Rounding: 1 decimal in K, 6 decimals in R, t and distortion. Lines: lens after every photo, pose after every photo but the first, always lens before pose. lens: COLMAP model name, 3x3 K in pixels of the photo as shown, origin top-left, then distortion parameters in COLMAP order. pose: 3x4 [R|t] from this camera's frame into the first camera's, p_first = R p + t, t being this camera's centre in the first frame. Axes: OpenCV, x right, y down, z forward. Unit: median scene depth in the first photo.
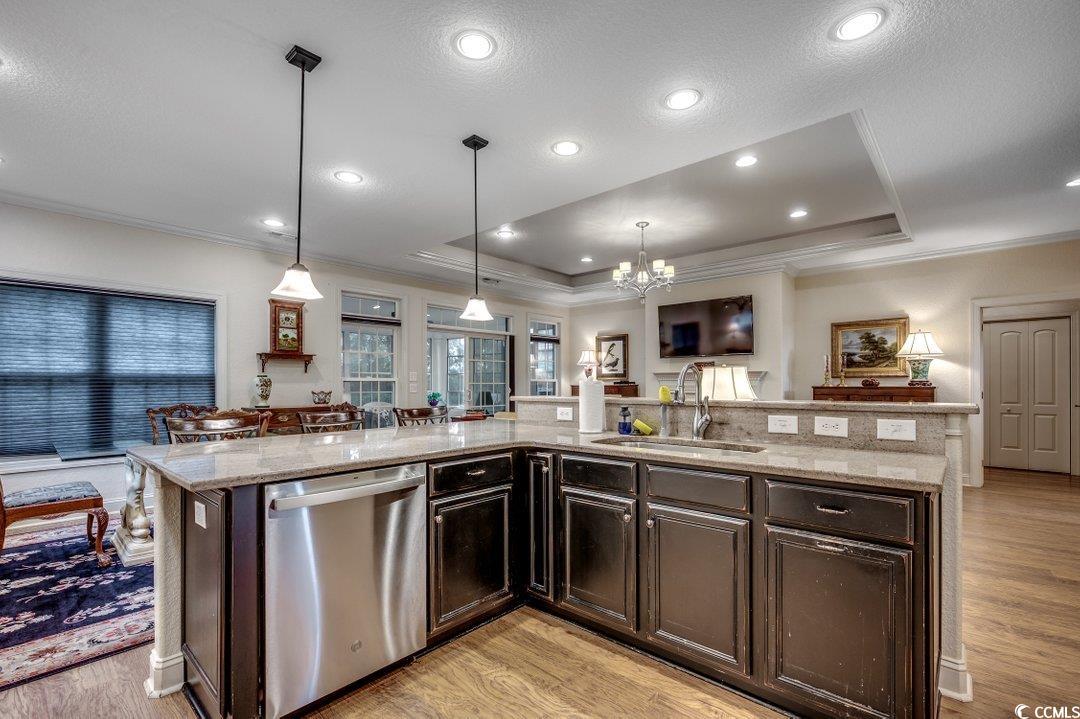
lens RADIAL K [[476.3, 0, 543.6], [0, 476.3, 384.3], [0, 0, 1]] dist [-0.000363, 0.000316]
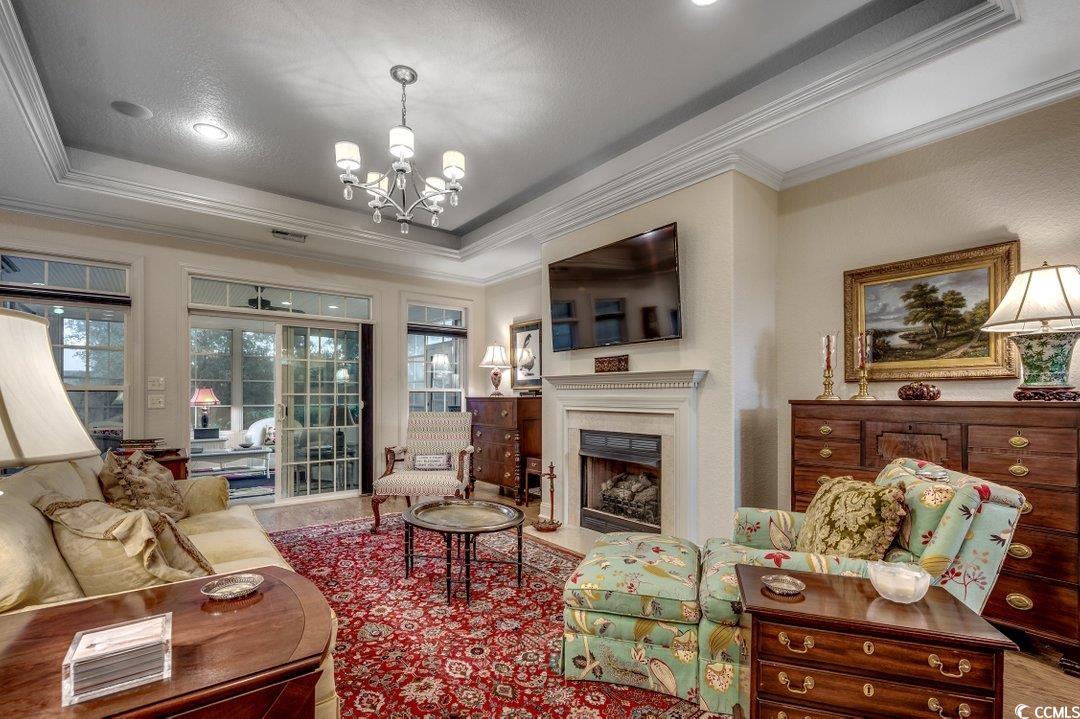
lens RADIAL K [[488.0, 0, 540.7], [0, 488.0, 396.4], [0, 0, 1]] dist [0.000885, 0.000441]
pose [[0.986337, 0.001798, -0.164731, 0.427143], [-0.001670, 0.999998, 0.000915, 0.000753], [0.164732, -0.000627, 0.986338, 0.509298]]
